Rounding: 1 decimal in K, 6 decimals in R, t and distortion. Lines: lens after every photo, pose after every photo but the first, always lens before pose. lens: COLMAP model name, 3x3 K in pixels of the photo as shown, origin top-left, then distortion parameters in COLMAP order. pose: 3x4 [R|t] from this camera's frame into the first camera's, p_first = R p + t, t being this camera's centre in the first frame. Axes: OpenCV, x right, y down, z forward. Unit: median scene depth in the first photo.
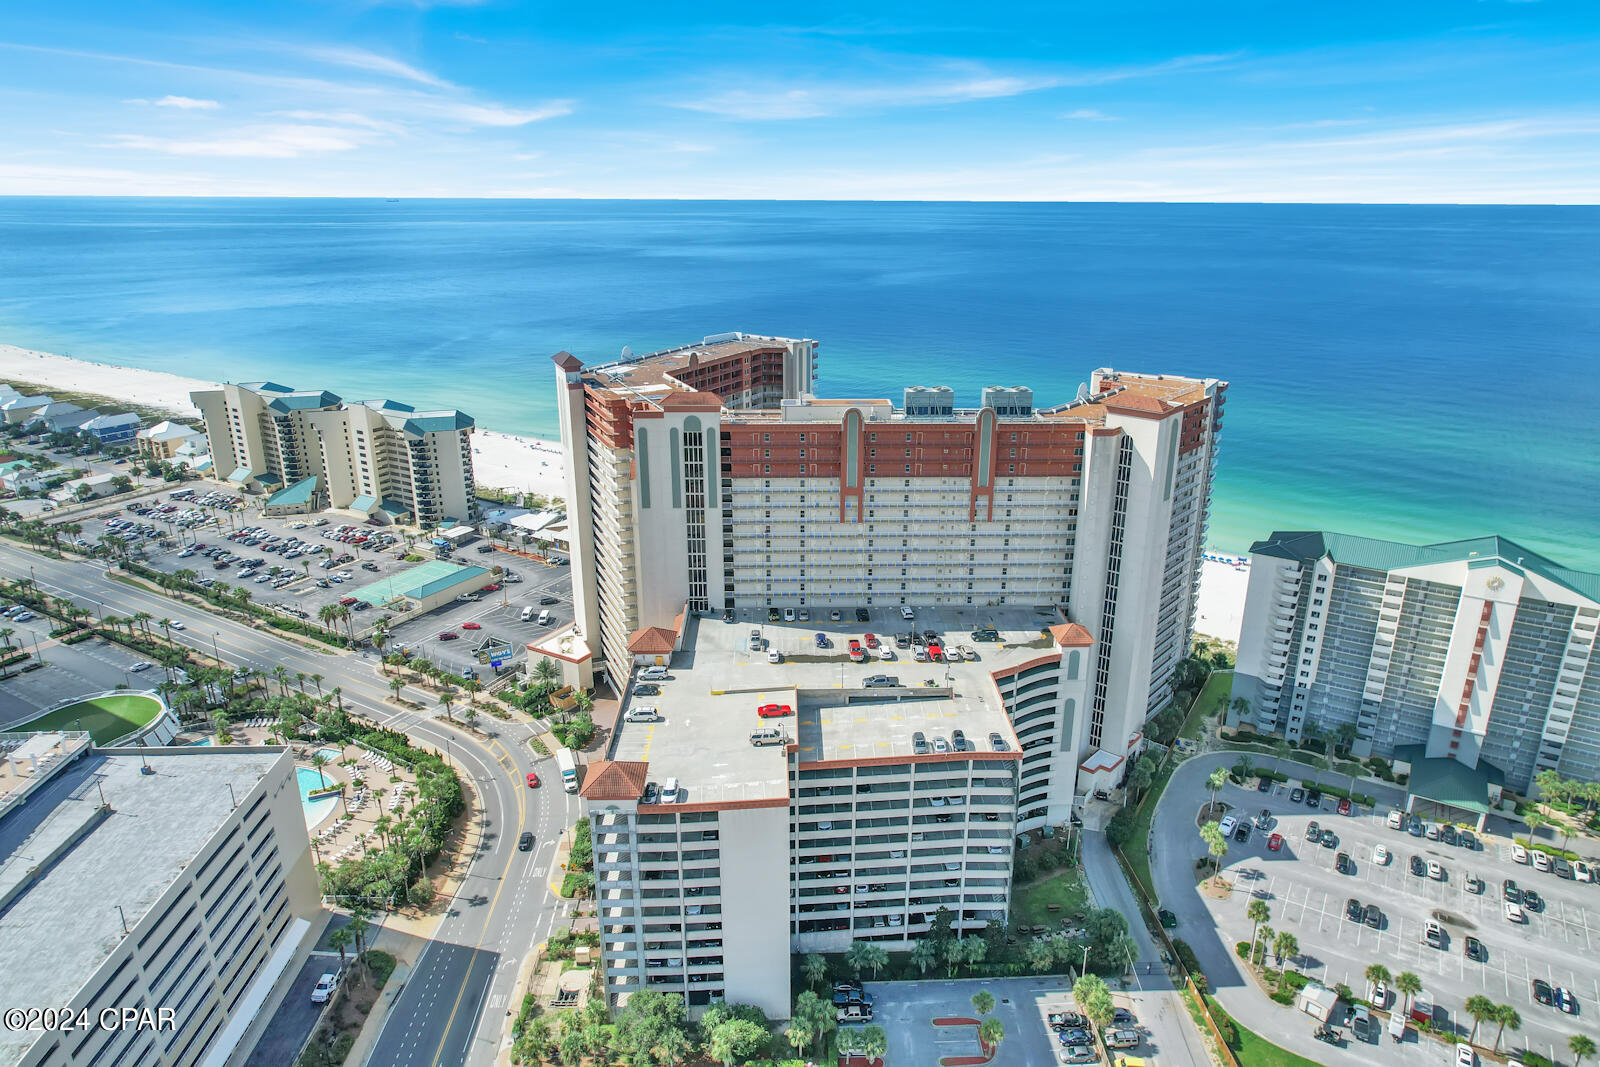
lens RADIAL K [[1021.1, 0, 807.9], [0, 1021.1, 533.0], [0, 0, 1]] dist [-0.076024, 0.070207]
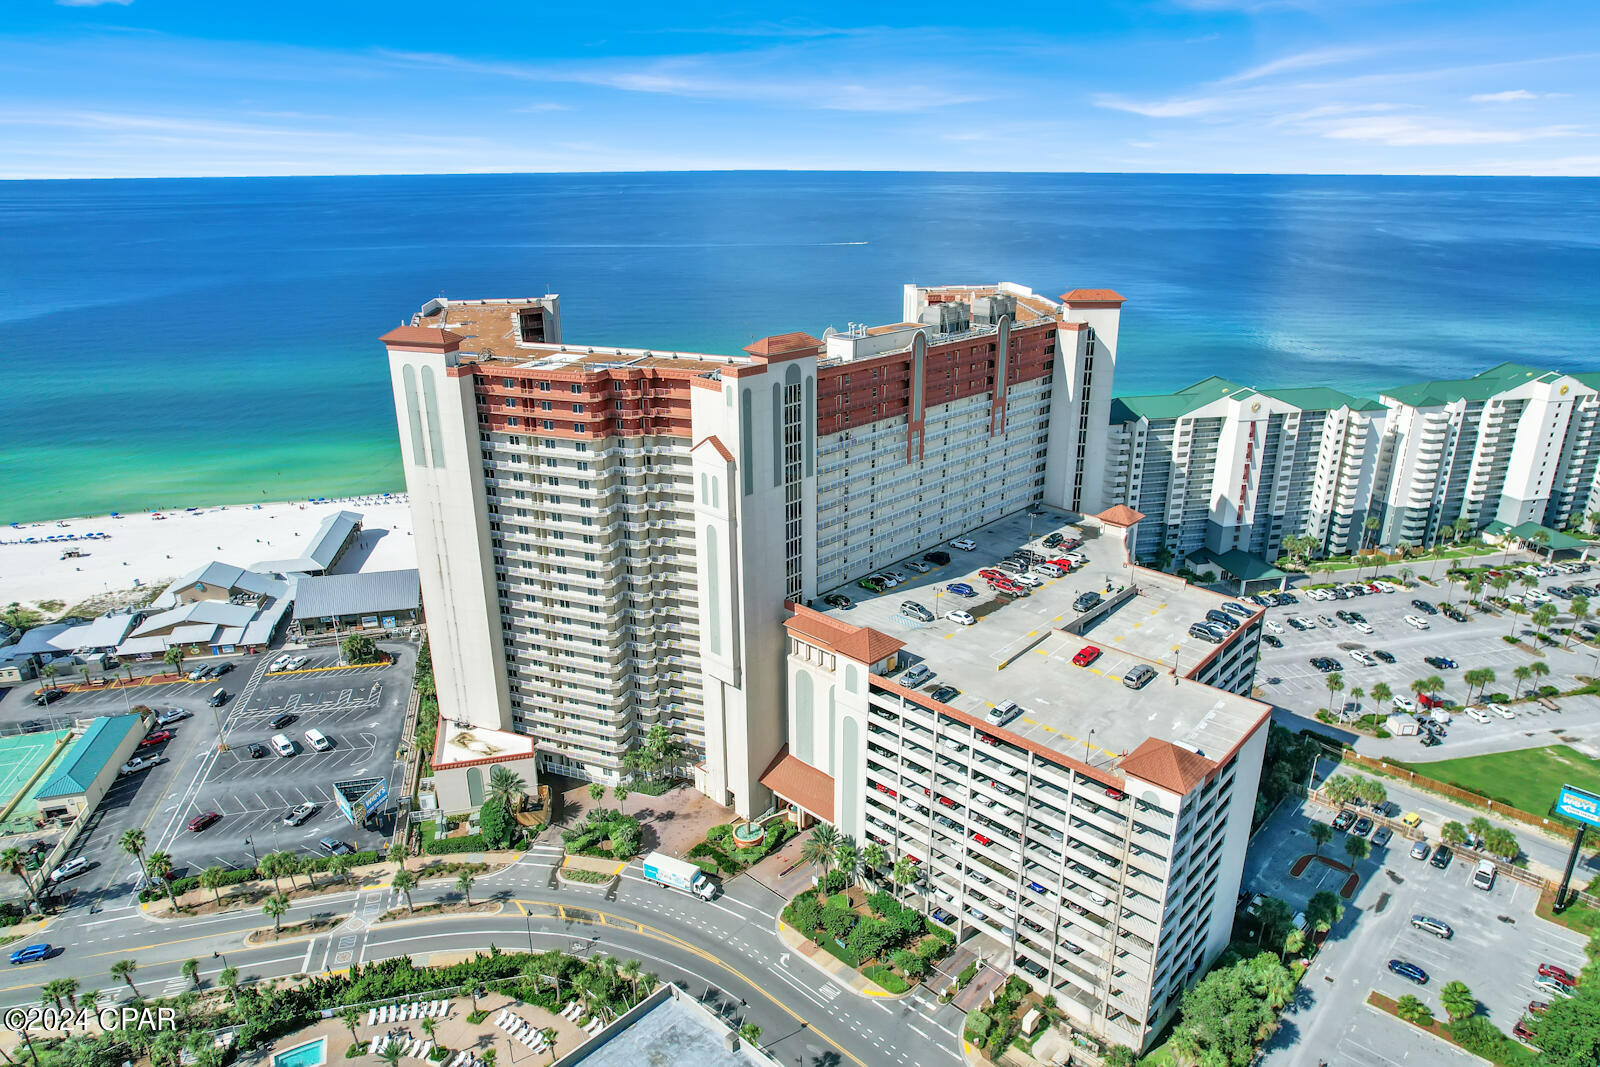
lens RADIAL K [[1021.1, 0, 807.9], [0, 1021.1, 533.0], [0, 0, 1]] dist [-0.076024, 0.070207]
pose [[0.711632, -0.245006, 0.658446, -0.635650], [0.232113, 0.966585, 0.108802, -0.069399], [-0.663101, 0.075407, 0.744722, 0.401584]]
